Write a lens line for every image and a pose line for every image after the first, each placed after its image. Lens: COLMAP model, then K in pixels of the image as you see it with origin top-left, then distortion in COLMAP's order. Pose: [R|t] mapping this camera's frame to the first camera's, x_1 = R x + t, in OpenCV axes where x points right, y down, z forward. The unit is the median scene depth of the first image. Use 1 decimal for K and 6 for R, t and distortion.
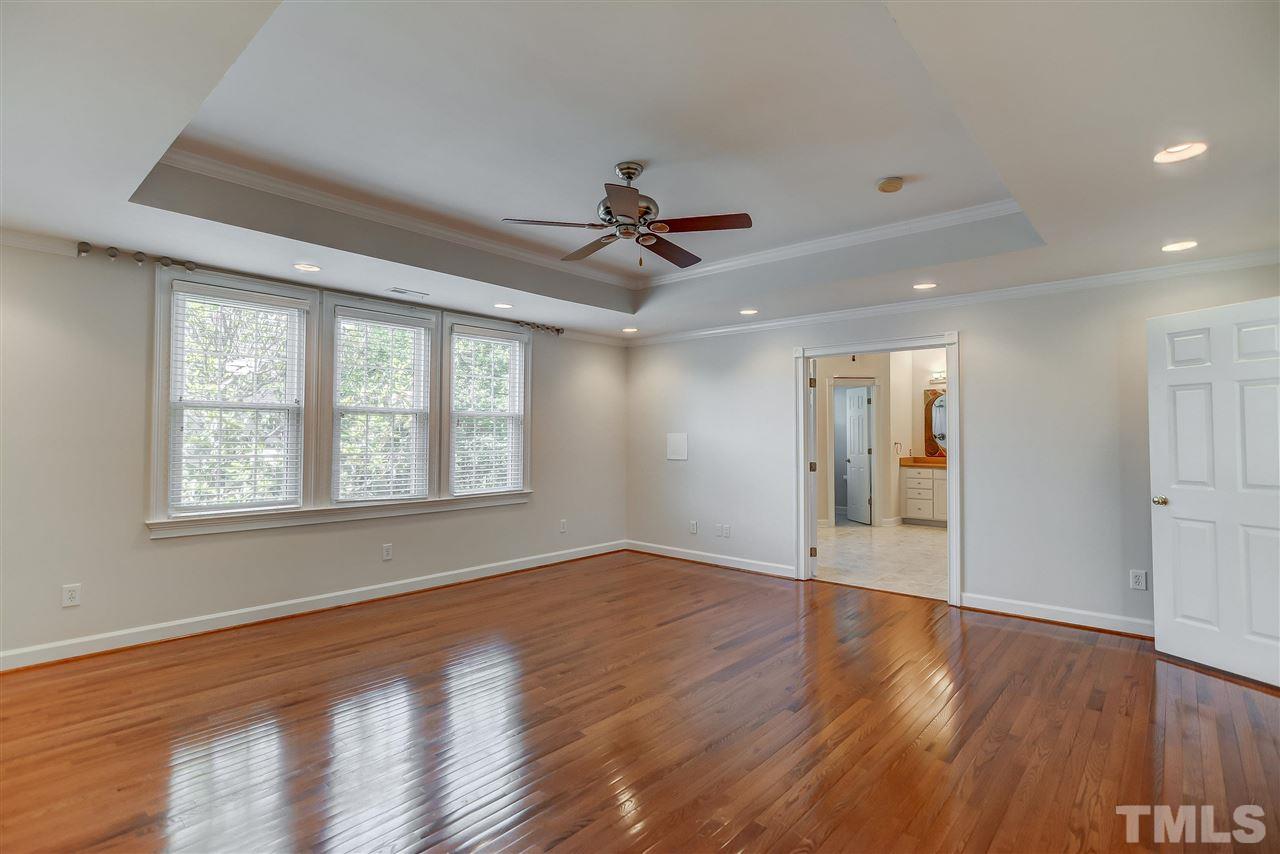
lens RADIAL K [[616.8, 0, 633.4], [0, 616.8, 420.5], [0, 0, 1]] dist [-0.023803, 0.014495]
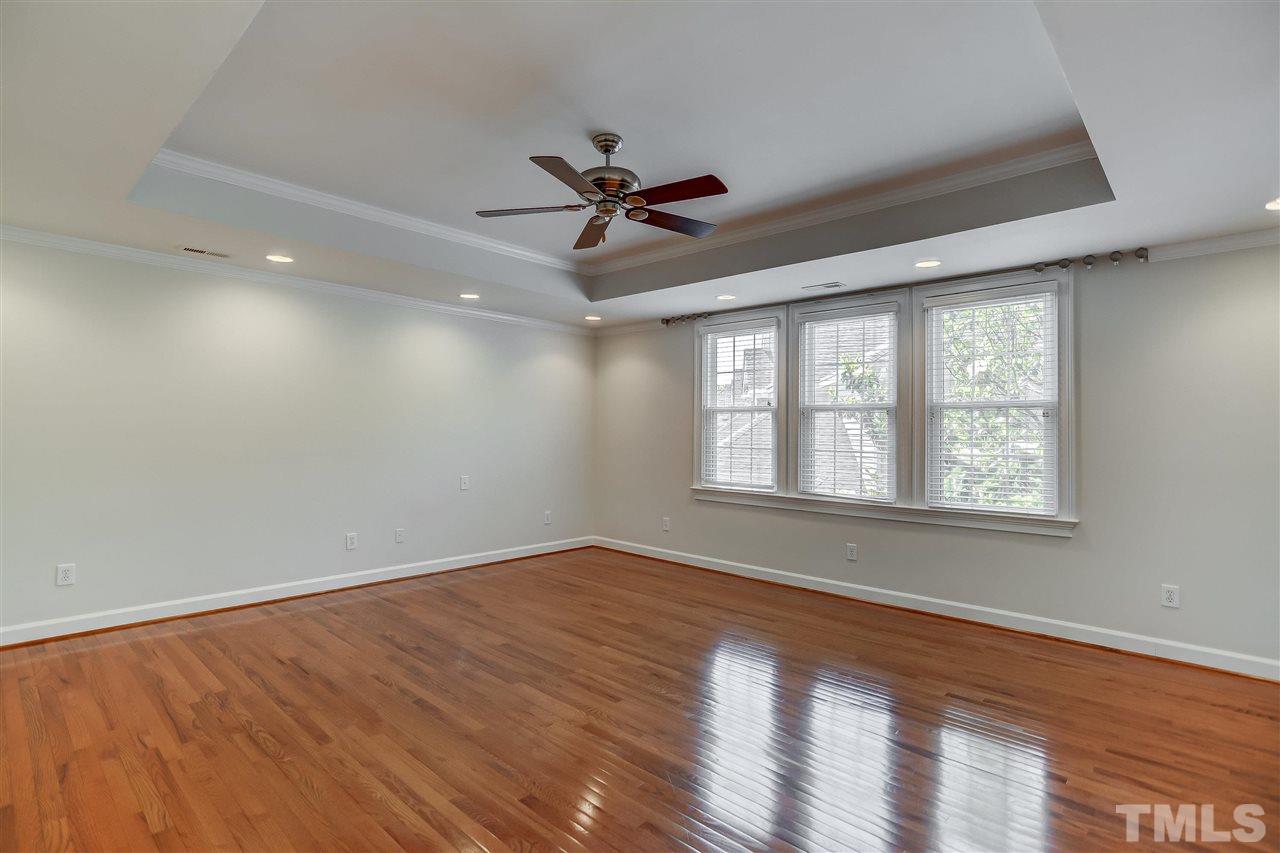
lens RADIAL K [[623.5, 0, 640.0], [0, 623.5, 426.5], [0, 0, 1]] dist [0.000704, -0.000157]
pose [[-0.023834, -0.011935, -0.999645, 0.639850], [0.016308, 0.999791, -0.012326, 0.022902], [0.999583, -0.016596, -0.023634, 0.735928]]
